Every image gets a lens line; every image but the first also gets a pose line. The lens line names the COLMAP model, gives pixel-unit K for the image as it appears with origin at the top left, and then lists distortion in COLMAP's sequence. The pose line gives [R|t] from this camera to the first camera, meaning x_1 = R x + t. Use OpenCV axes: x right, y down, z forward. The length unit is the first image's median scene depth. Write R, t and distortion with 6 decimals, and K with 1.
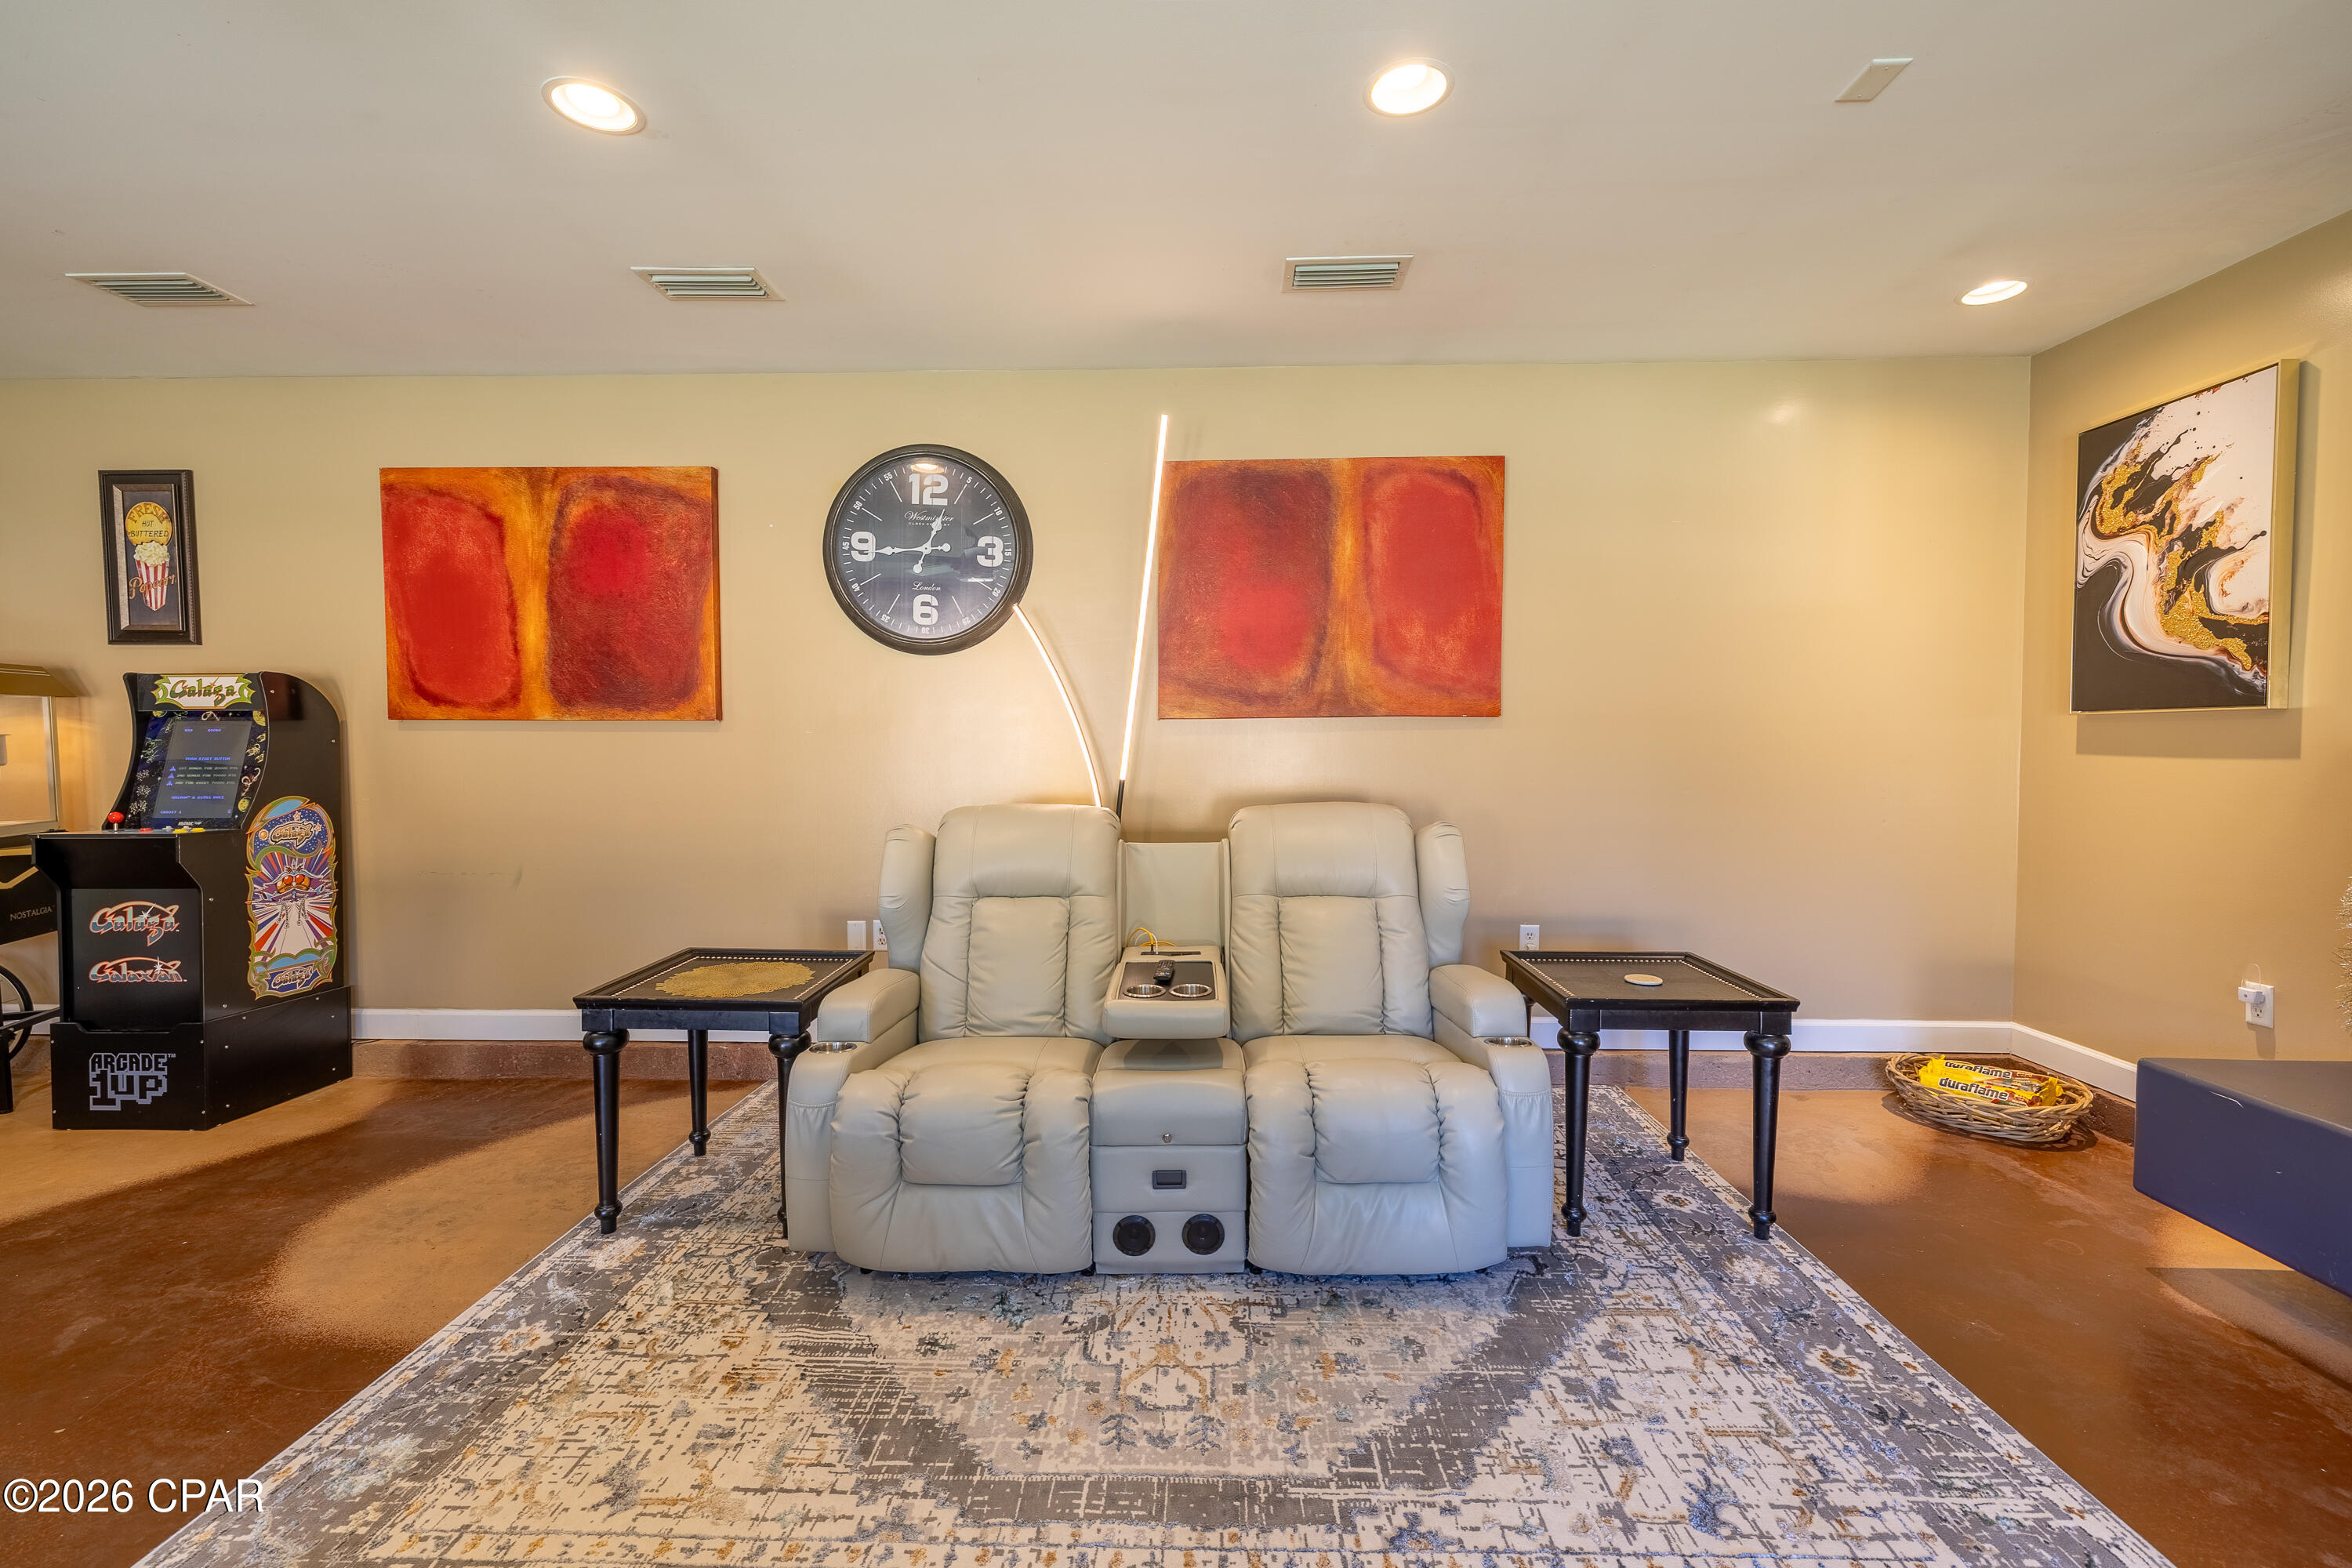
lens RADIAL K [[986.0, 0, 1184.3], [0, 986.0, 774.4], [0, 0, 1]] dist [-0.001272, 0.001039]
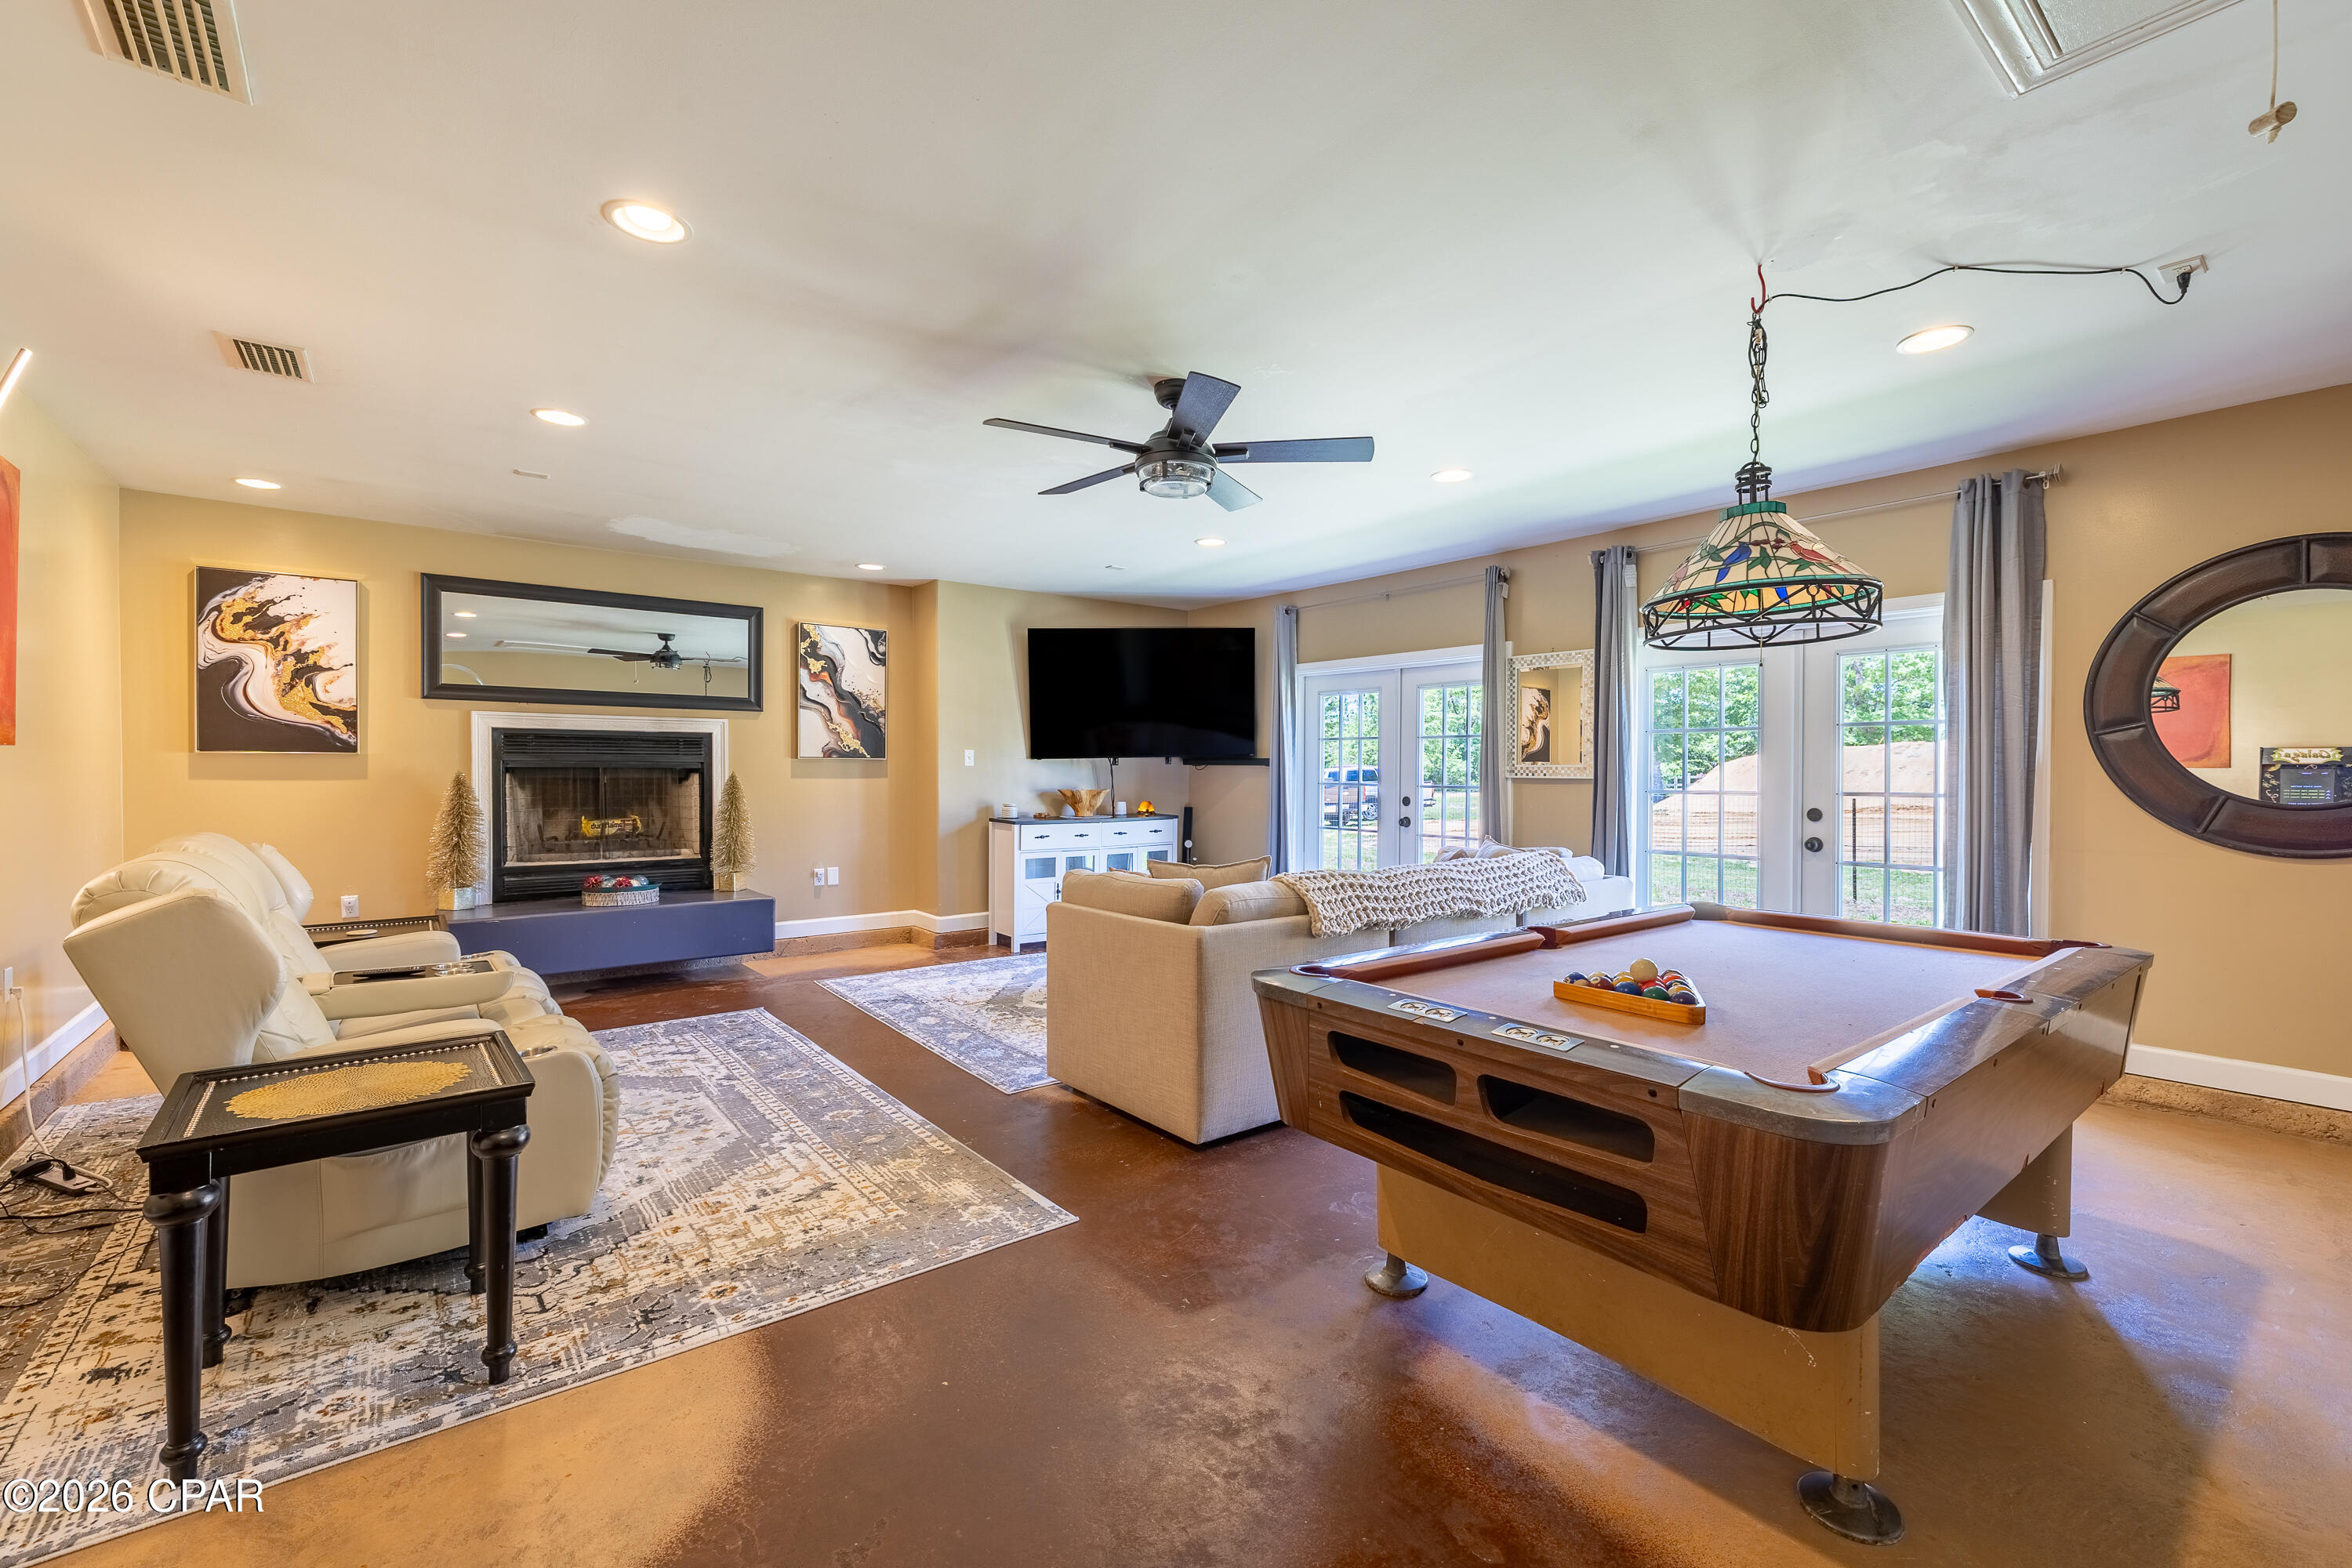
lens RADIAL K [[986.0, 0, 1182.4], [0, 986.0, 776.0], [0, 0, 1]] dist [-0.001272, 0.001039]
pose [[-0.643703, -0.006805, 0.765245, -1.234538], [0.024076, 0.999285, 0.029138, -0.034249], [-0.764897, 0.037180, -0.643079, 0.846407]]
